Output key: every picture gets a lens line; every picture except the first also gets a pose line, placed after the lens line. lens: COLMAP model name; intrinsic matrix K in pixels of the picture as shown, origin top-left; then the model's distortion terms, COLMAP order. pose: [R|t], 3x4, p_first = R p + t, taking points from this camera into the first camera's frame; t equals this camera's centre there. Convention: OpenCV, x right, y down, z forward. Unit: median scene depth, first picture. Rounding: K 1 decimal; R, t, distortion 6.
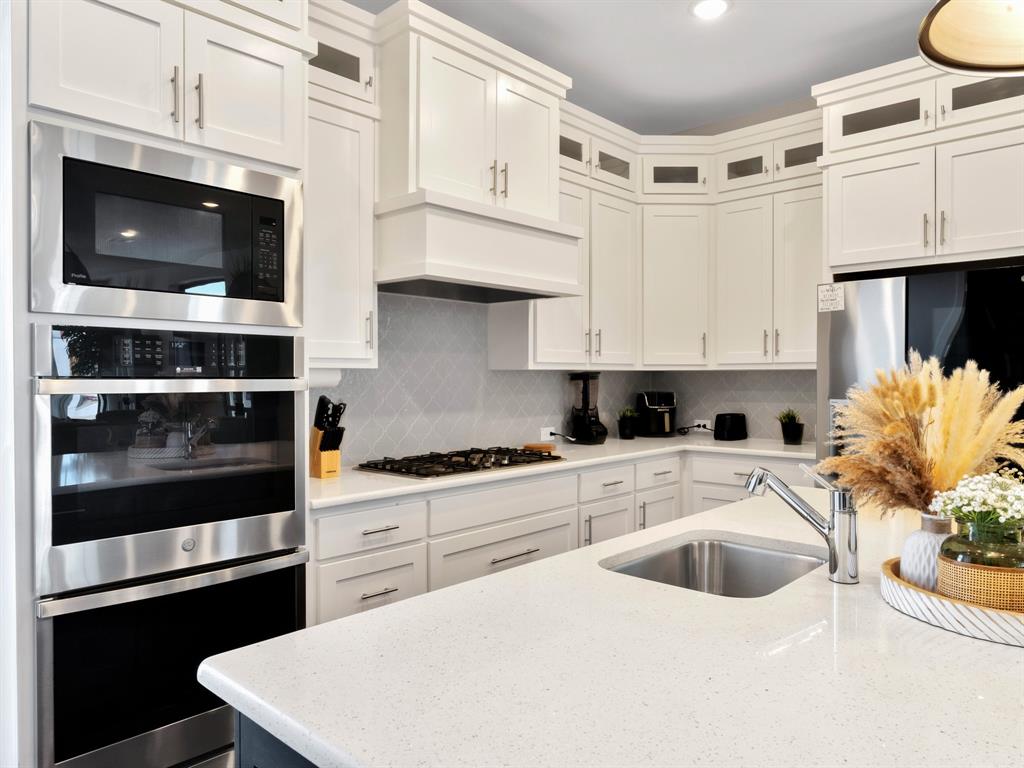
lens RADIAL K [[703.5, 0, 512.1], [0, 703.5, 381.3], [0, 0, 1]] dist [0.002920, -0.000781]
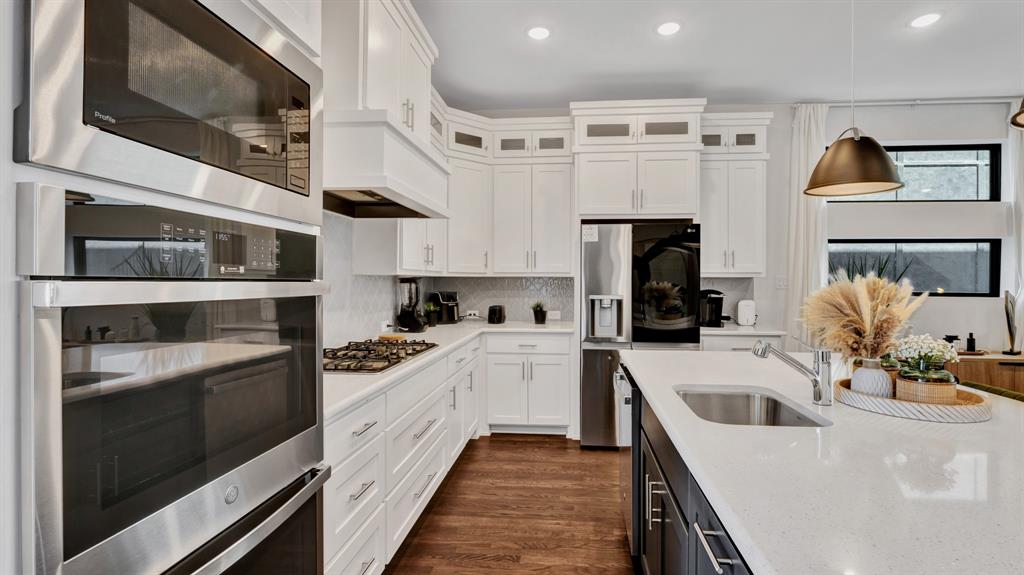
lens RADIAL K [[456.4, 0, 511.9], [0, 456.4, 287.1], [0, 0, 1]] dist [-0.024506, -0.000355]
pose [[0.784445, -0.002947, 0.620191, -0.304961], [-0.001588, 0.999976, 0.006760, -0.000691], [-0.620196, -0.006287, 0.784421, 0.243030]]
